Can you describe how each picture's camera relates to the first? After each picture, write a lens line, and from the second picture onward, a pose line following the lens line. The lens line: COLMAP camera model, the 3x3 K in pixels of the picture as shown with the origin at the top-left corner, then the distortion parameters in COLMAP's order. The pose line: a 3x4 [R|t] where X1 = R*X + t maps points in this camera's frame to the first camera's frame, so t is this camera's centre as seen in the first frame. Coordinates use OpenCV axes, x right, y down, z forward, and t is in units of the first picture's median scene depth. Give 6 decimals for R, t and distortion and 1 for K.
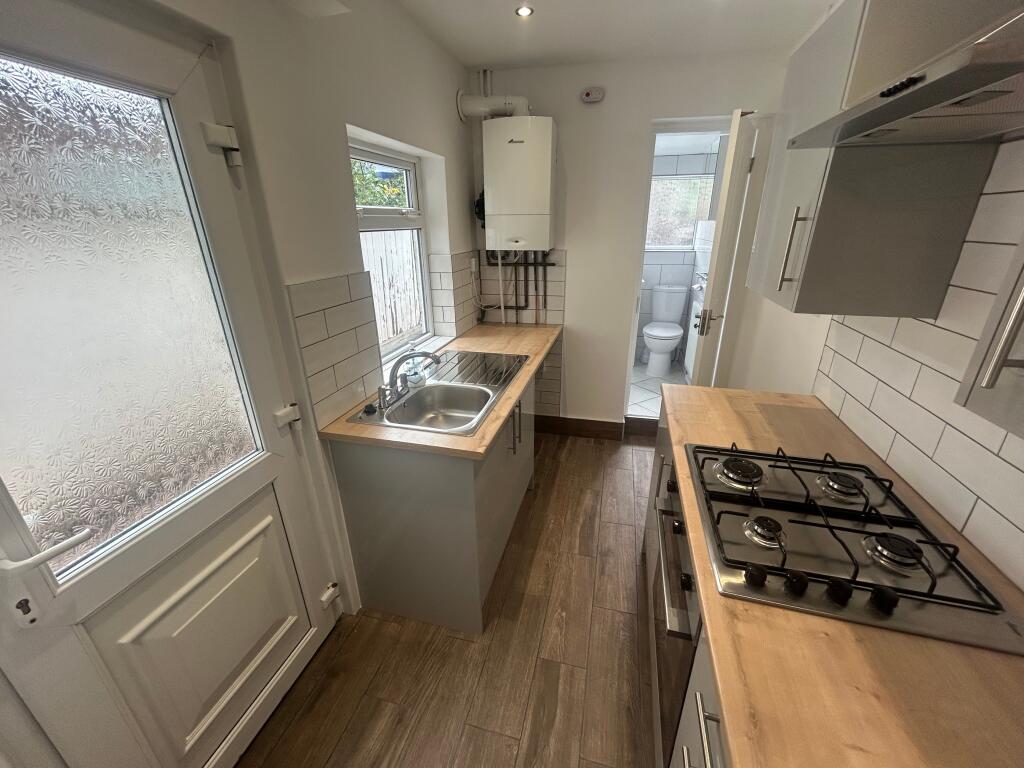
lens RADIAL K [[414.7, 0, 513.2], [0, 414.7, 386.3], [0, 0, 1]] dist [-0.001213, 0.000260]
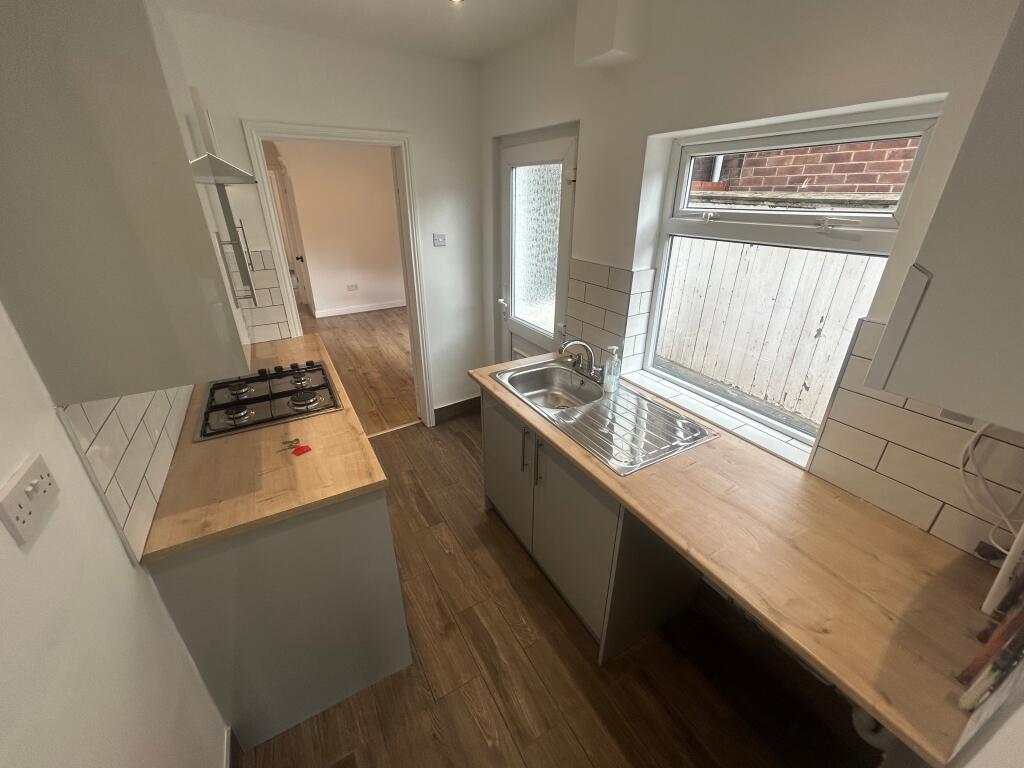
lens RADIAL K [[414.7, 0, 510.5], [0, 414.7, 384.6], [0, 0, 1]] dist [-0.001213, 0.000260]
pose [[-0.718661, 0.299845, -0.627390, 0.681998], [-0.248155, 0.732249, 0.634216, -0.705792], [0.649573, 0.611477, -0.451831, 1.543960]]
